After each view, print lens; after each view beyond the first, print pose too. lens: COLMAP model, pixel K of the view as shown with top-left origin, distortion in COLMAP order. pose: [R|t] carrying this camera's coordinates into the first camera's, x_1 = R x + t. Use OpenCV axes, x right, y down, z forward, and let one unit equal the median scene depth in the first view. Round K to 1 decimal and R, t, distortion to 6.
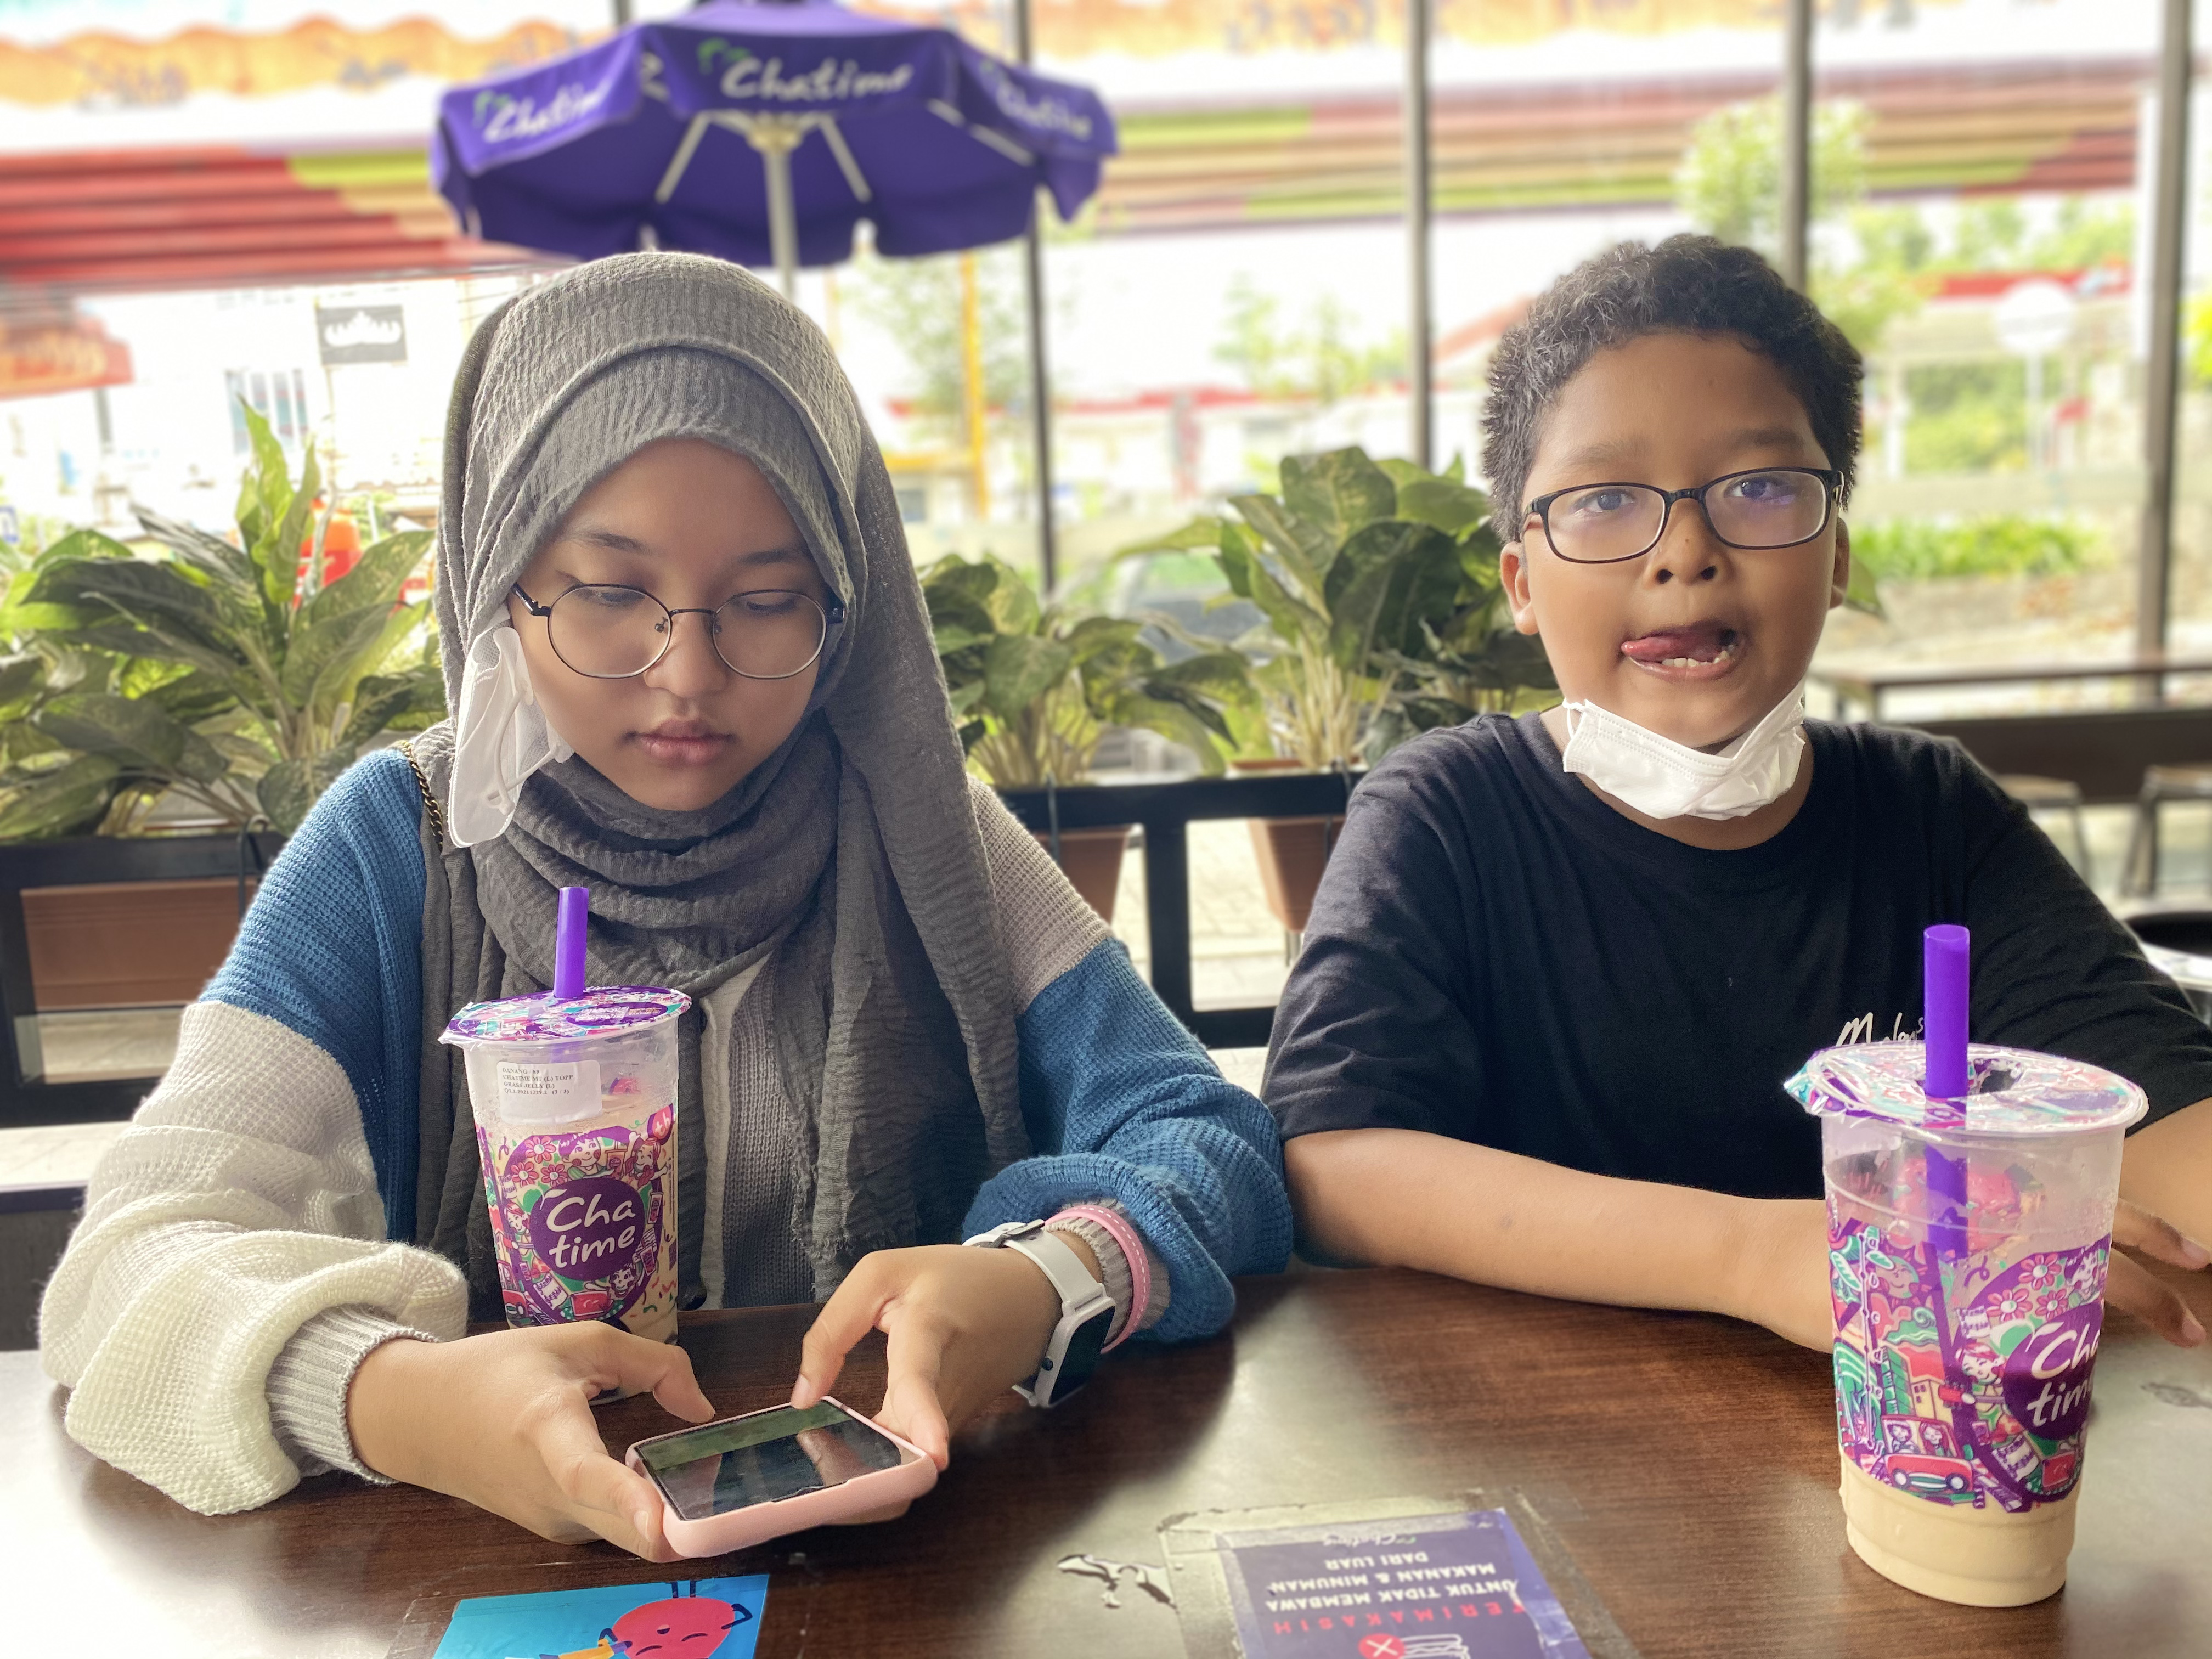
lens RADIAL K [[1752.9, 0, 1106.0], [0, 1752.9, 829.5], [0, 0, 1]] dist [-0.012173, -0.003196]
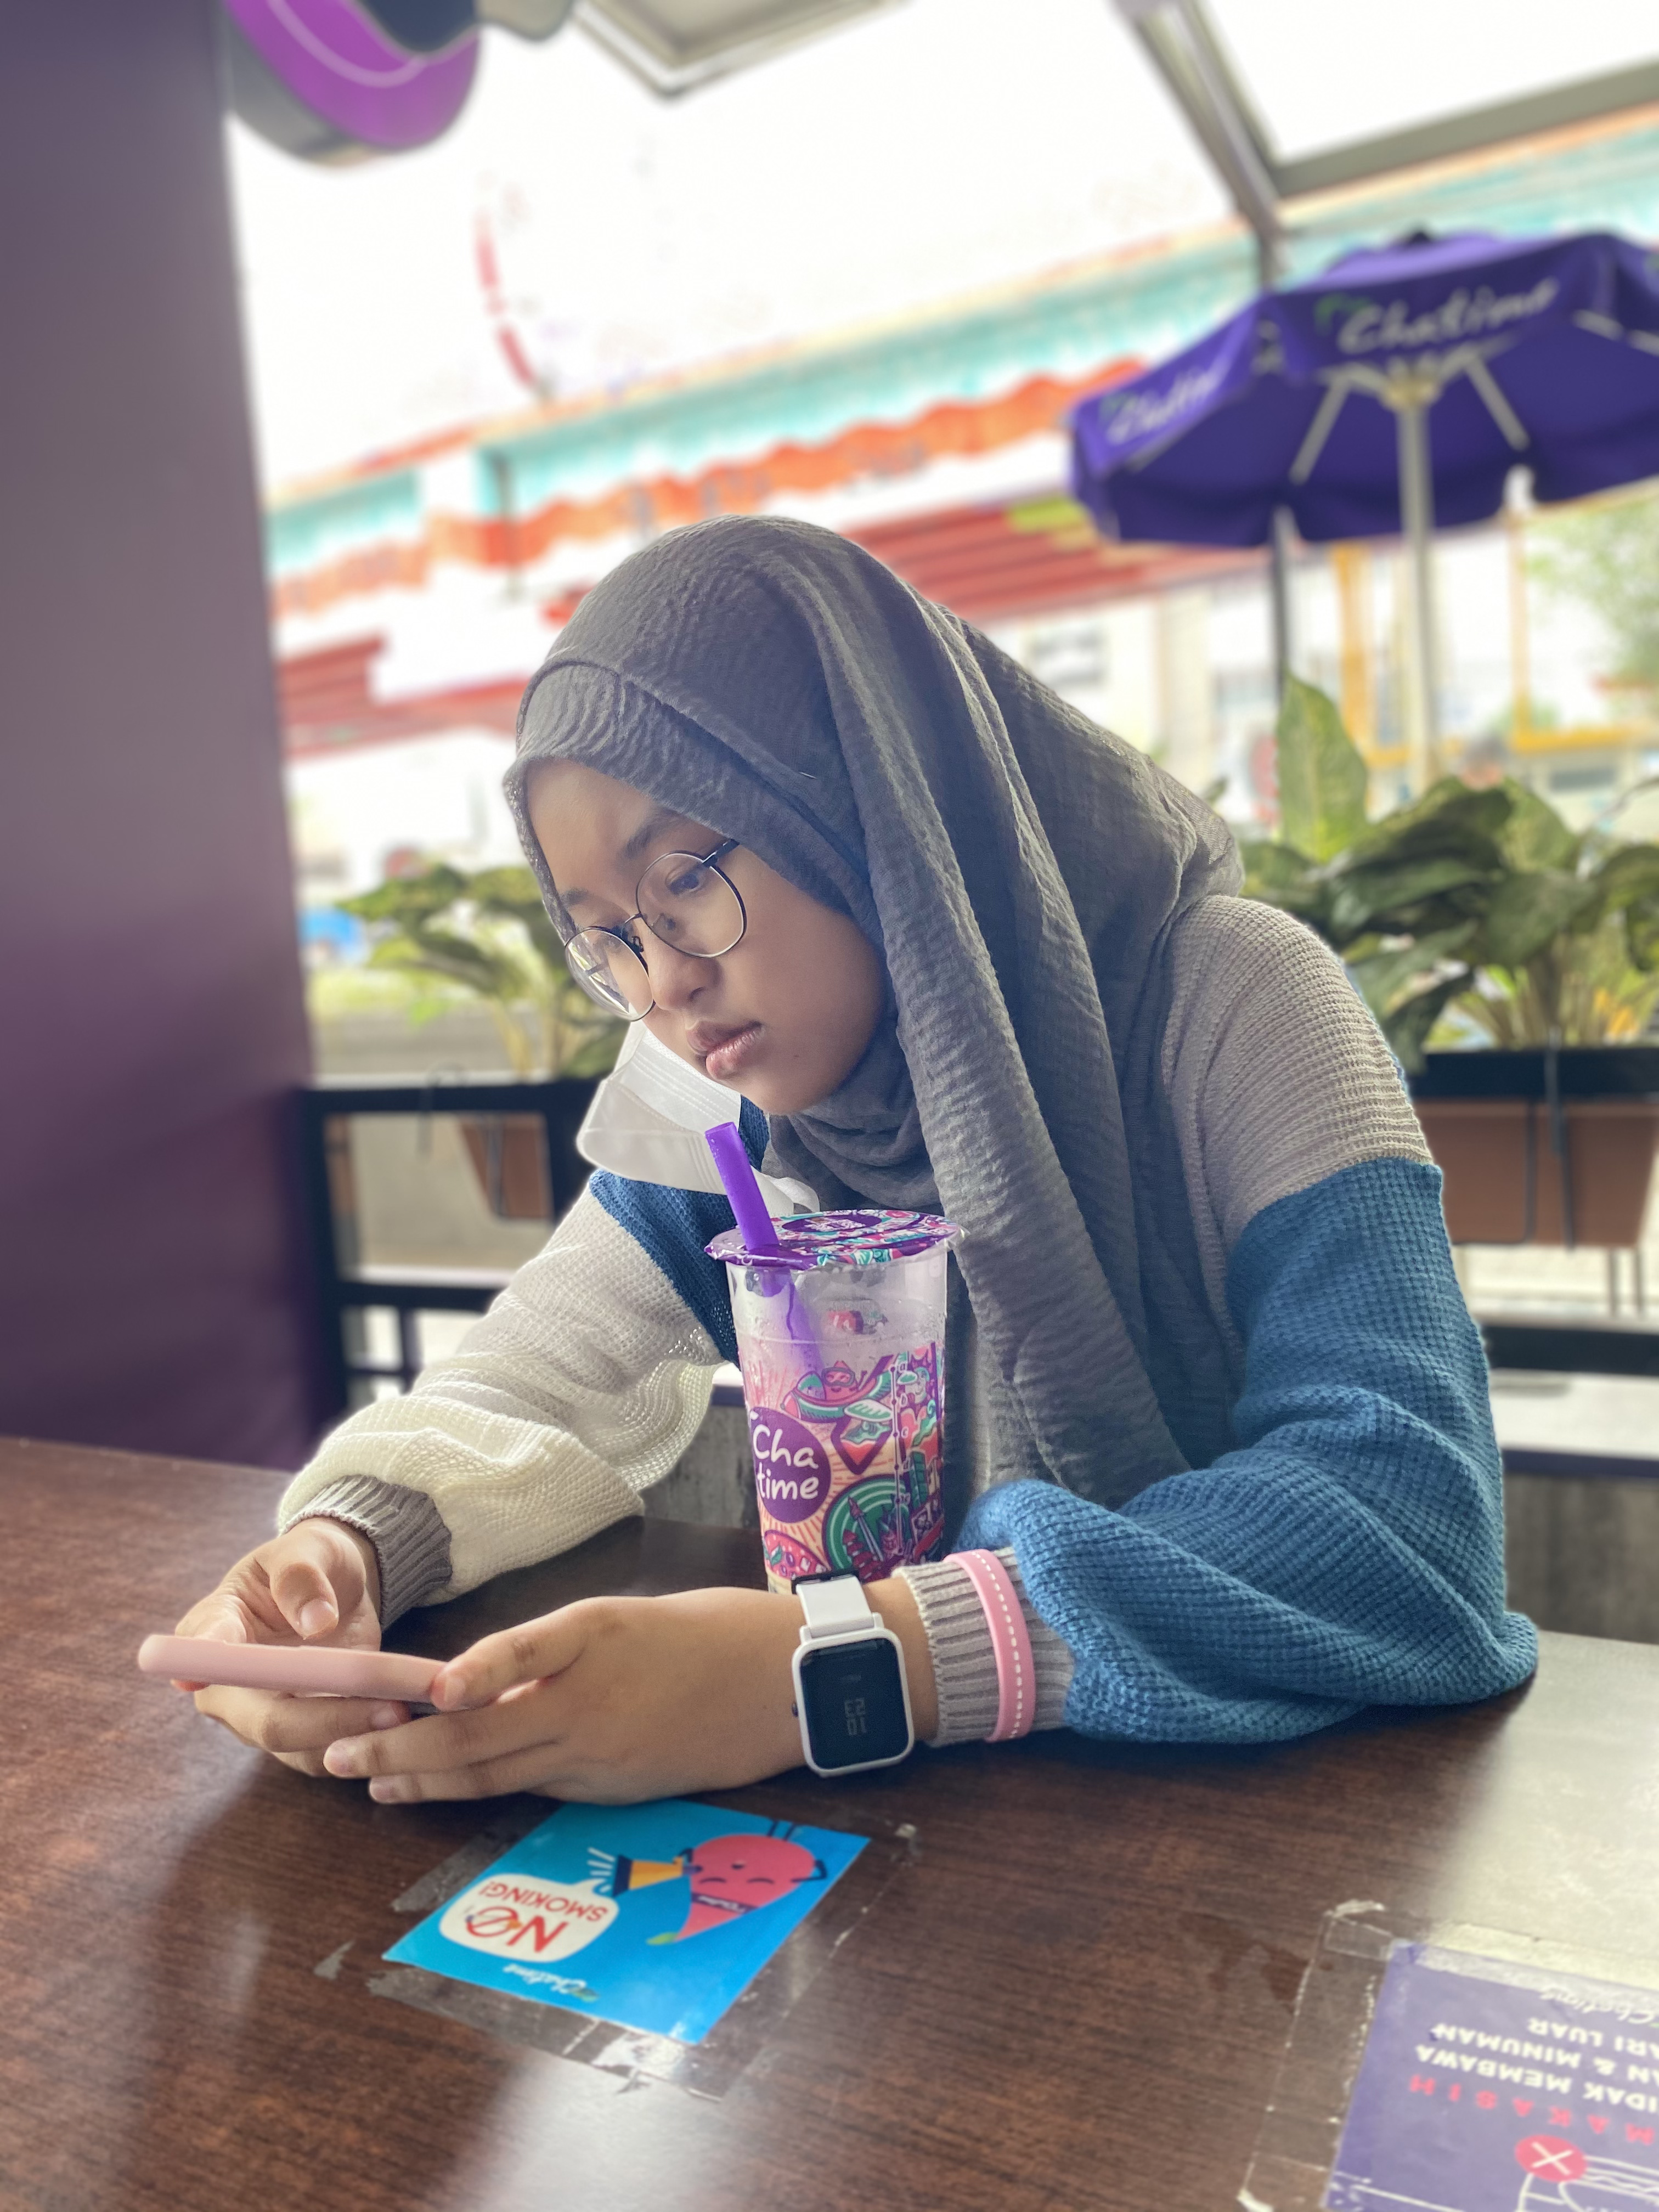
lens RADIAL K [[1752.9, 0, 829.5], [0, 1752.9, 1106.0], [0, 0, 1]] dist [-0.012173, -0.003196]
pose [[0.841735, 0.032642, -0.538904, 0.119686], [-0.048943, 0.998674, -0.015957, 0.032305], [0.537668, 0.039807, 0.842216, 0.106003]]
